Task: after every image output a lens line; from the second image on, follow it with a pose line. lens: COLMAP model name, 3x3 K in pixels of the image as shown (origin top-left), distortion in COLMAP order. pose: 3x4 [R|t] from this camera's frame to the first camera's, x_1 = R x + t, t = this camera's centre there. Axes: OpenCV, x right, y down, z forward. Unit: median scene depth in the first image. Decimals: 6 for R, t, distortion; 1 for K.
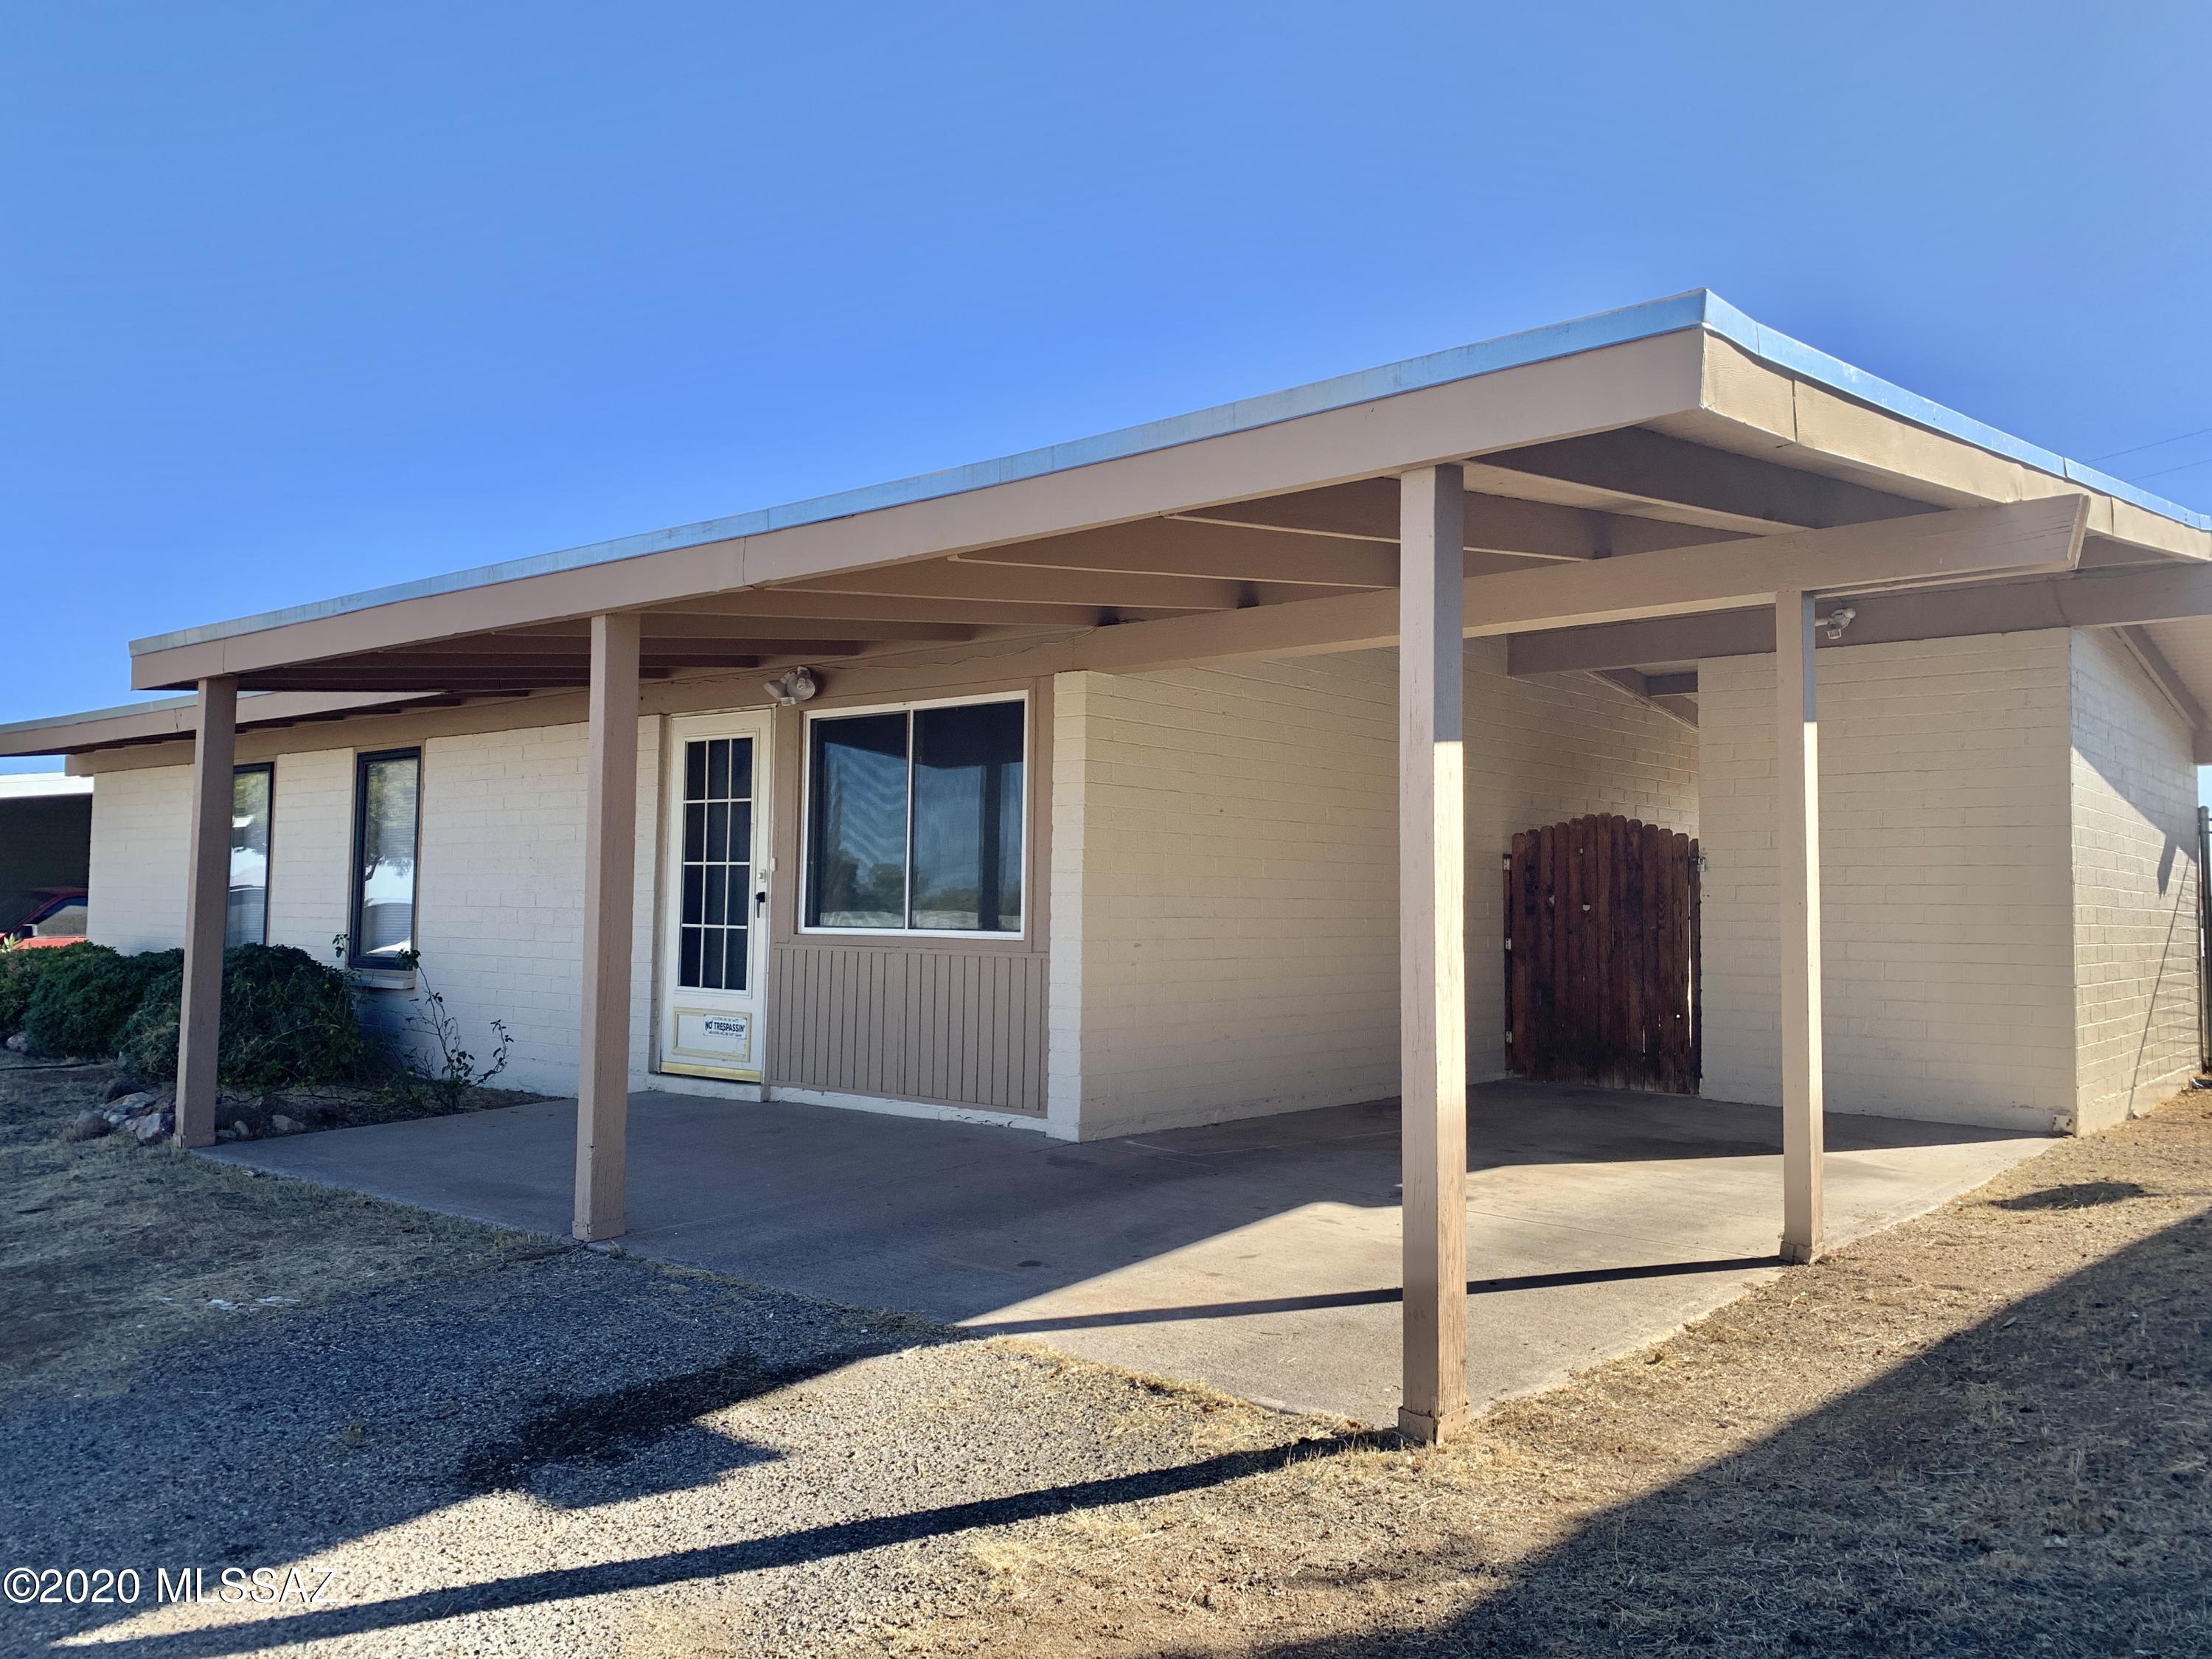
lens RADIAL K [[1677.7, 0, 1114.3], [0, 1677.7, 819.1], [0, 0, 1]] dist [0.057592, -0.094551]
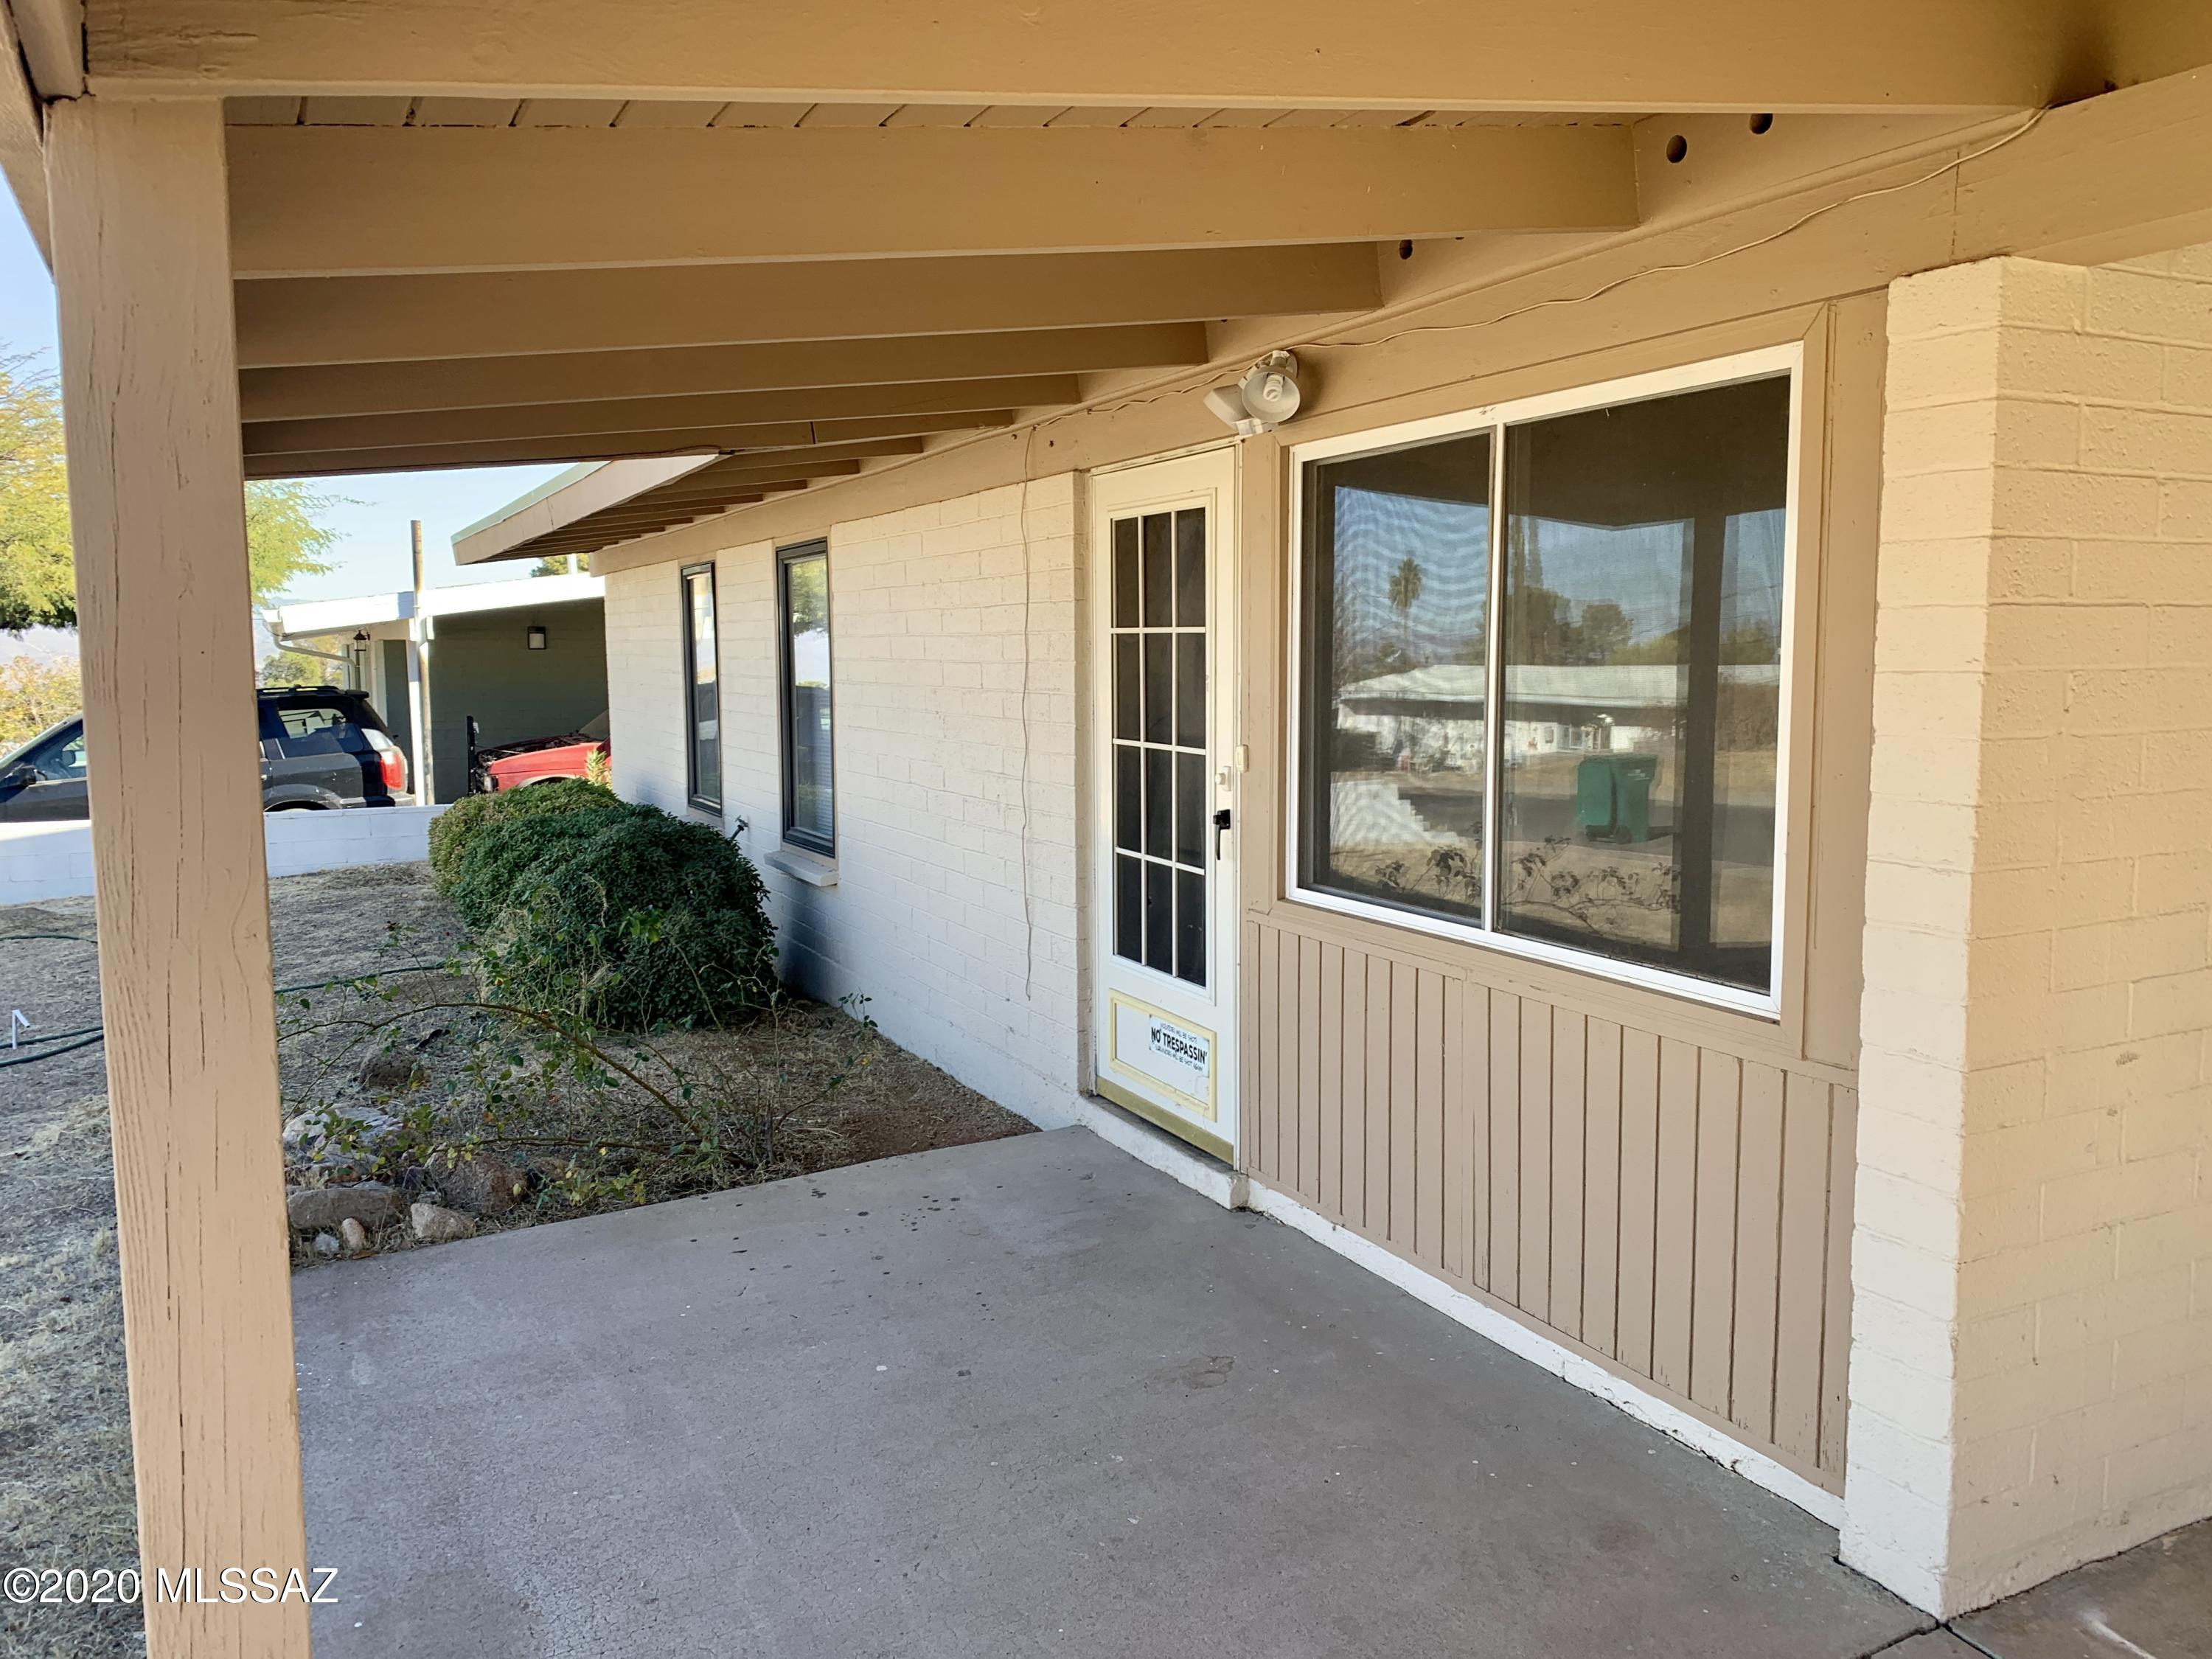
lens RADIAL K [[1689.9, 0, 1106.0], [0, 1689.9, 829.5], [0, 0, 1]] dist [0.168896, -0.270012]
pose [[0.913974, 0.022031, -0.405175, -0.030903], [0.042212, 0.987945, 0.148939, -0.030126], [0.403572, -0.153230, 0.902026, 0.511109]]
